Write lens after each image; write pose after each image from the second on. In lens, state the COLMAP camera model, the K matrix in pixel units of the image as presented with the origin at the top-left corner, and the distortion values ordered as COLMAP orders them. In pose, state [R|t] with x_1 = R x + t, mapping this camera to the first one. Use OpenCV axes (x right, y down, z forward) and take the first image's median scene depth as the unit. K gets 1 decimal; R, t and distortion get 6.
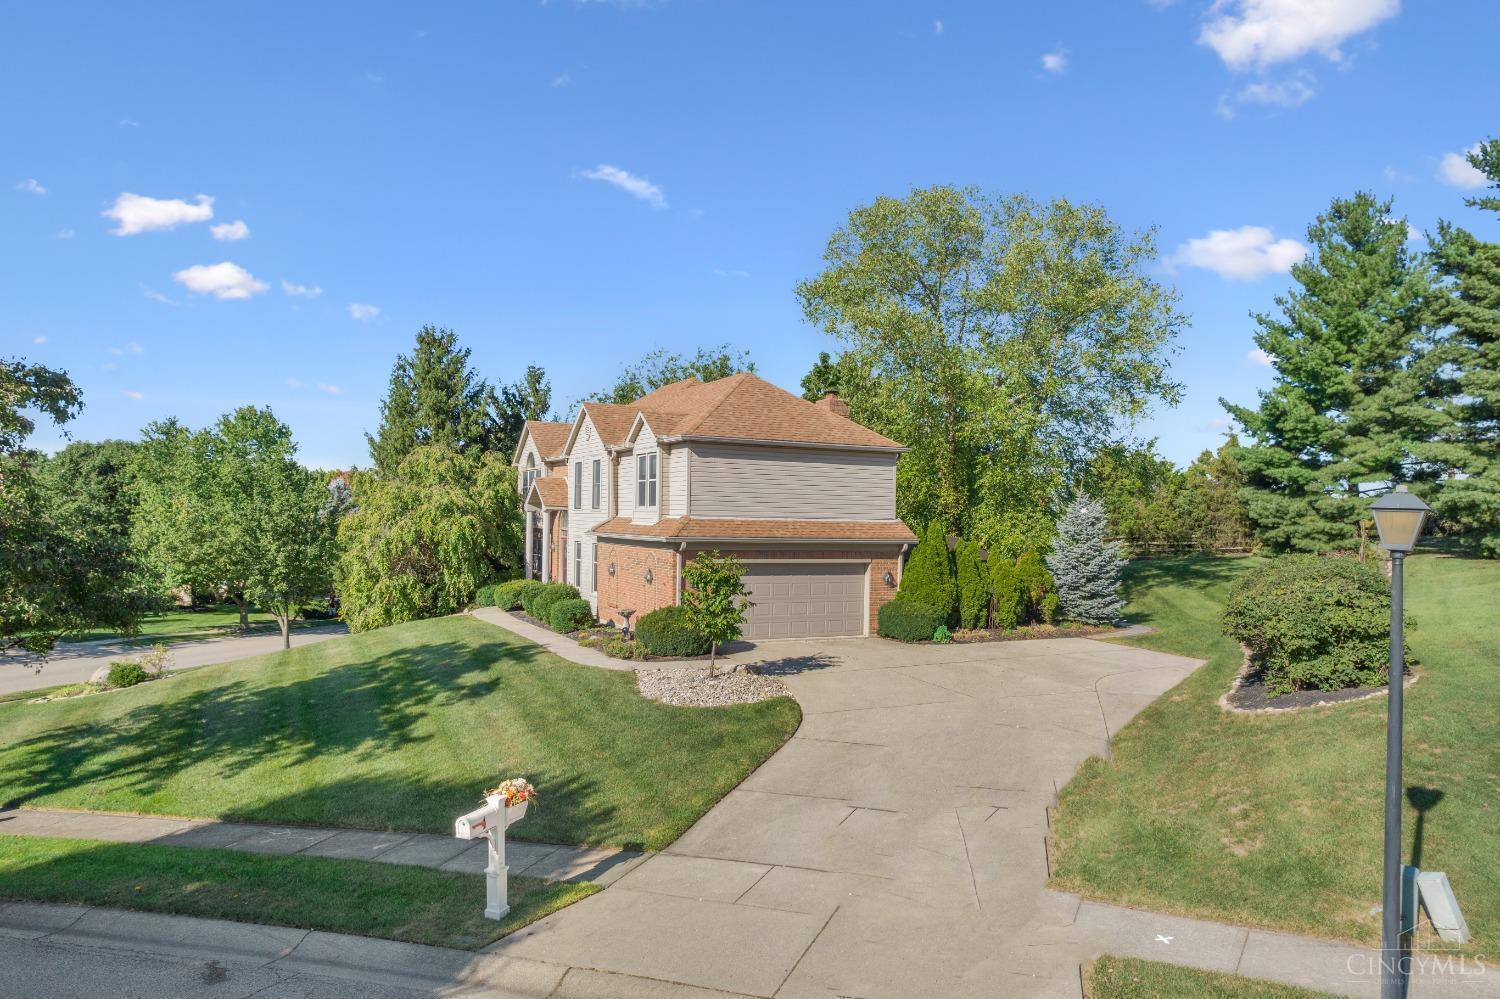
lens RADIAL K [[970.8, 0, 749.3], [0, 970.8, 509.1], [0, 0, 1]] dist [-0.080867, 0.071623]
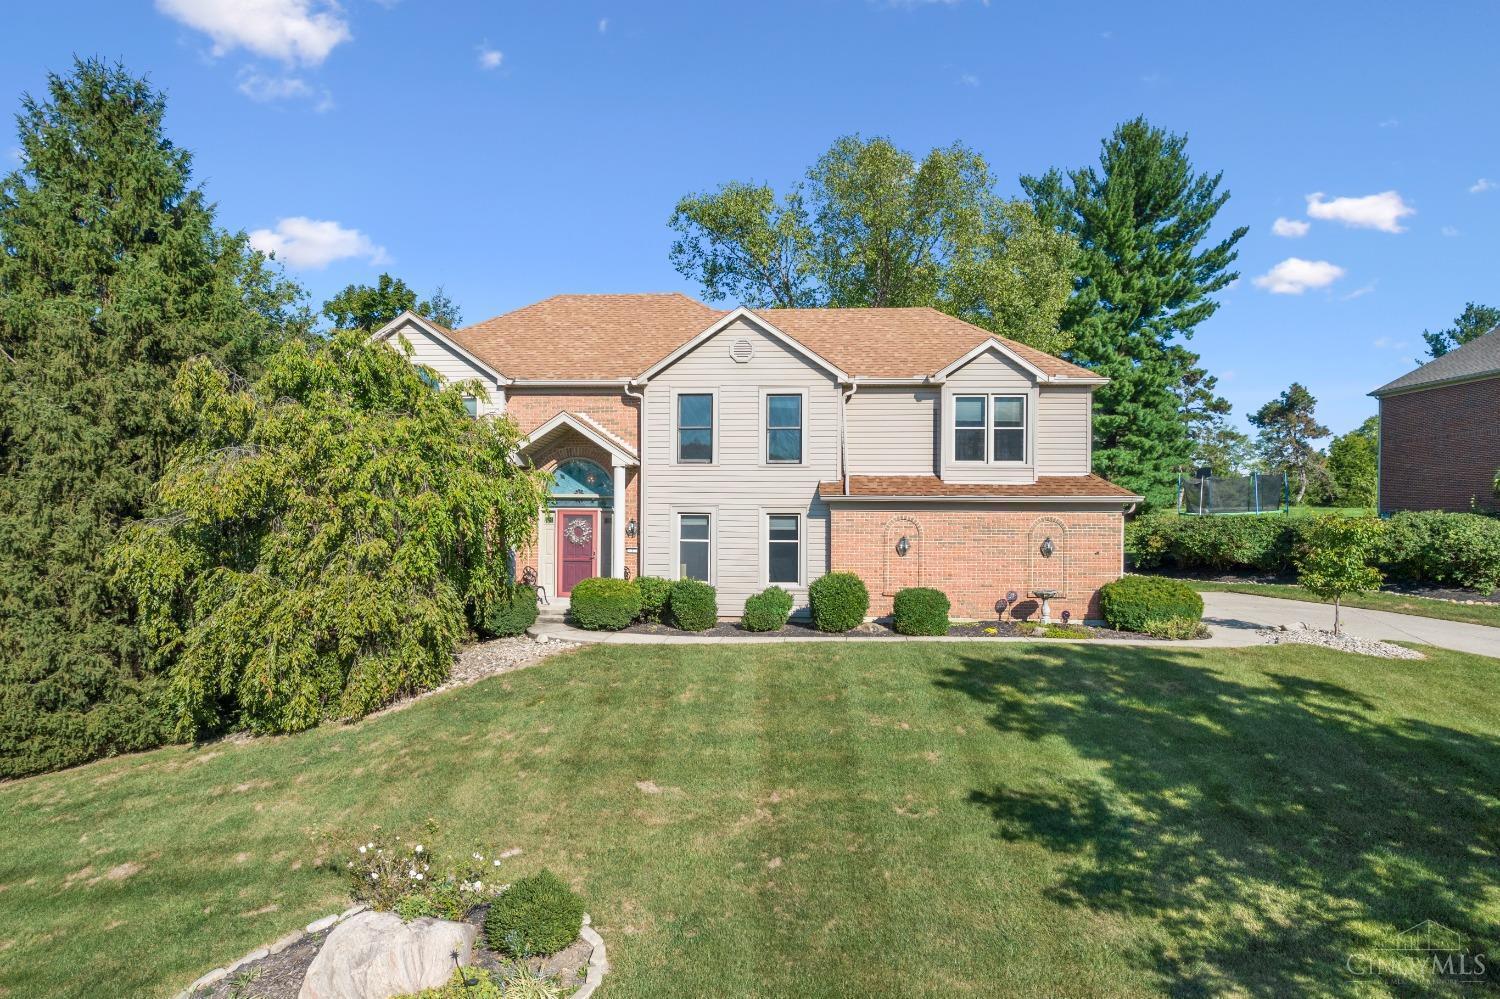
lens RADIAL K [[967.8, 0, 754.2], [0, 967.8, 551.9], [0, 0, 1]] dist [-0.053681, 0.000566]
pose [[0.524024, -0.041806, 0.850677, -0.698179], [-0.003917, 0.998666, 0.051492, 0.024735], [-0.851695, -0.030315, 0.523161, 0.596740]]
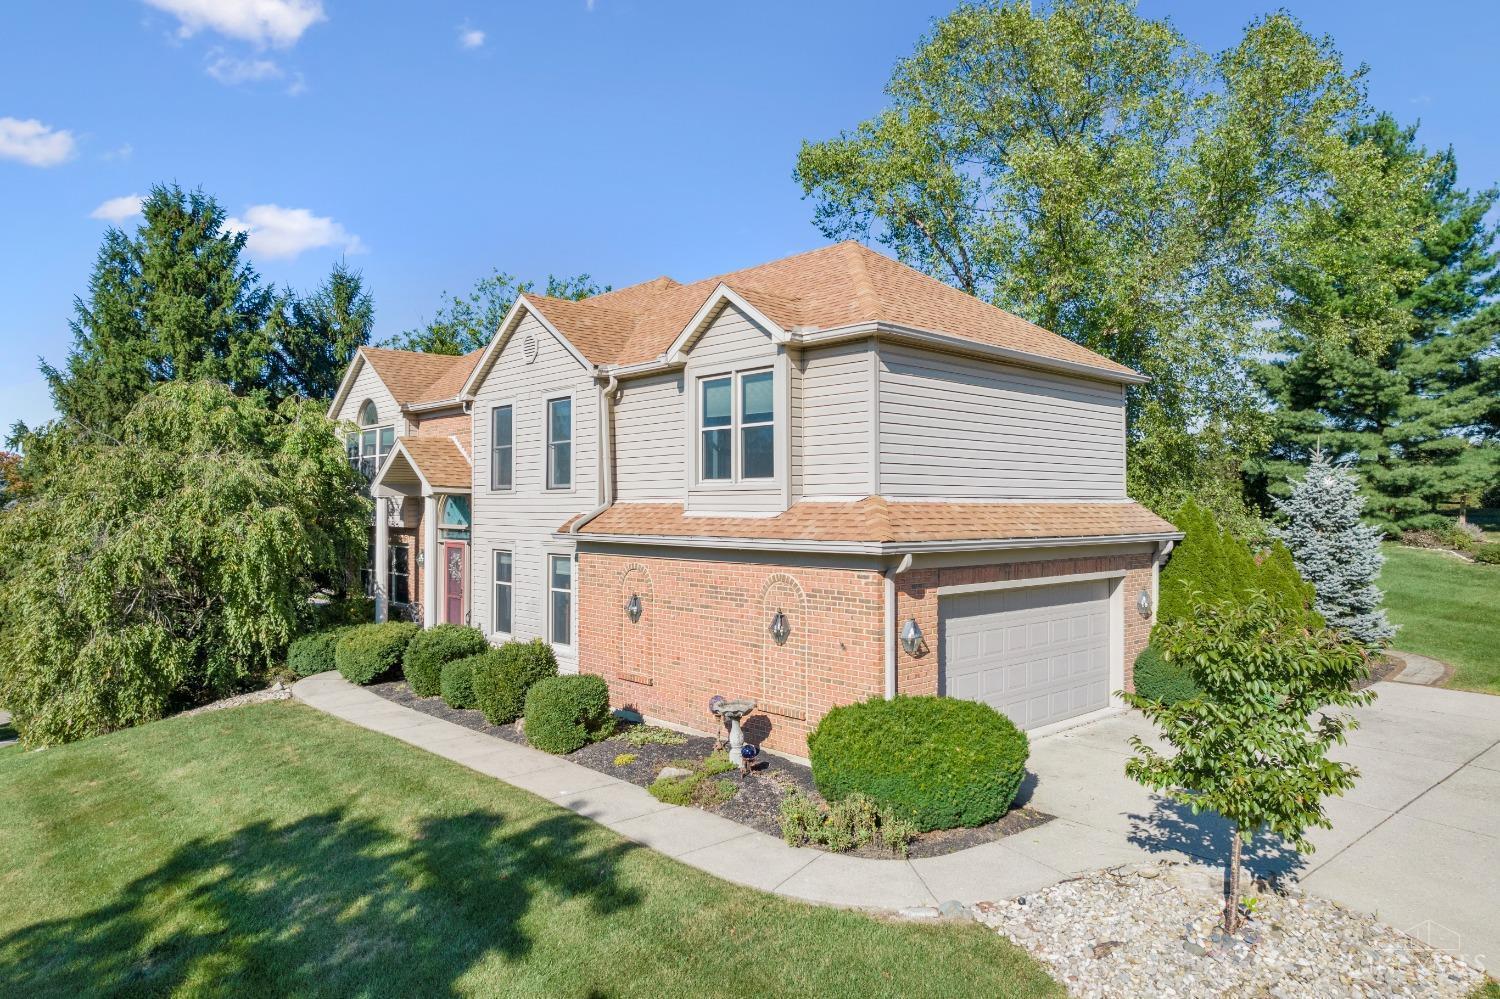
lens RADIAL K [[974.5, 0, 753.0], [0, 974.5, 475.0], [0, 0, 1]] dist [-0.075717, 0.060992]
pose [[0.961217, -0.008910, 0.275650, -0.185392], [0.015292, 0.999662, -0.021012, 0.004321], [-0.275370, 0.024413, 0.961028, 0.417103]]
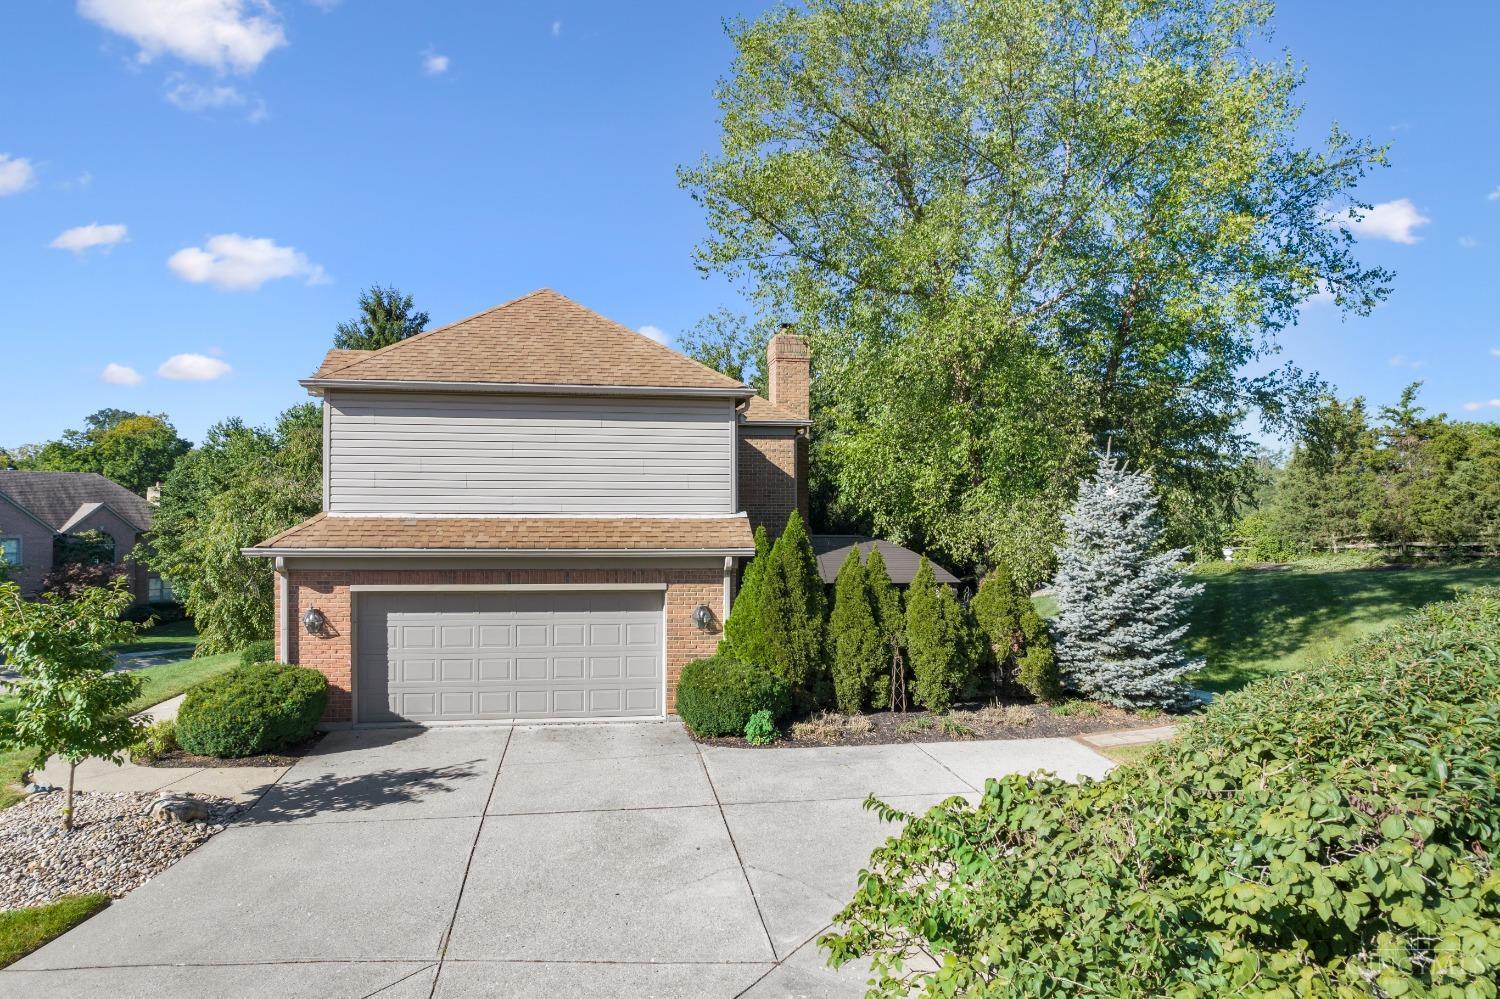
lens RADIAL K [[974.5, 0, 753.0], [0, 974.5, 475.0], [0, 0, 1]] dist [-0.075717, 0.060992]
pose [[0.956008, -0.024352, -0.292328, 0.274153], [0.014810, 0.999284, -0.034808, 0.006604], [0.292967, 0.028947, 0.955684, 0.369448]]
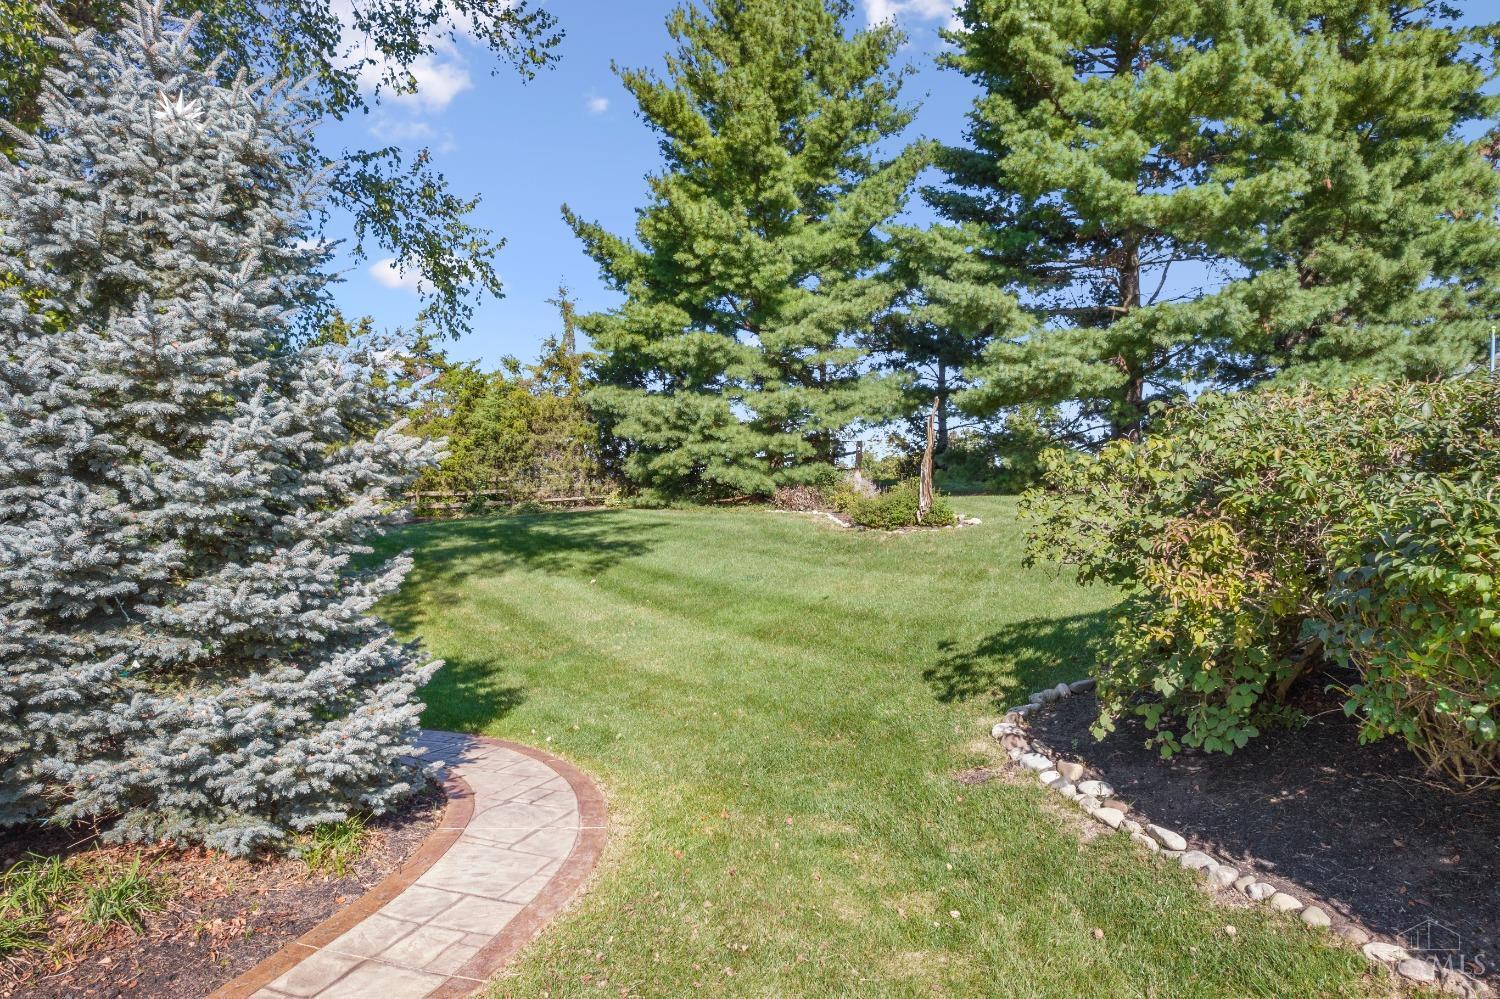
lens RADIAL K [[970.8, 0, 749.3], [0, 970.8, 509.1], [0, 0, 1]] dist [-0.080867, 0.071623]
pose [[0.729706, -0.009847, 0.683690, 0.269353], [0.000566, 0.999905, 0.013797, 0.055989], [-0.683761, -0.009681, 0.729642, 0.717173]]
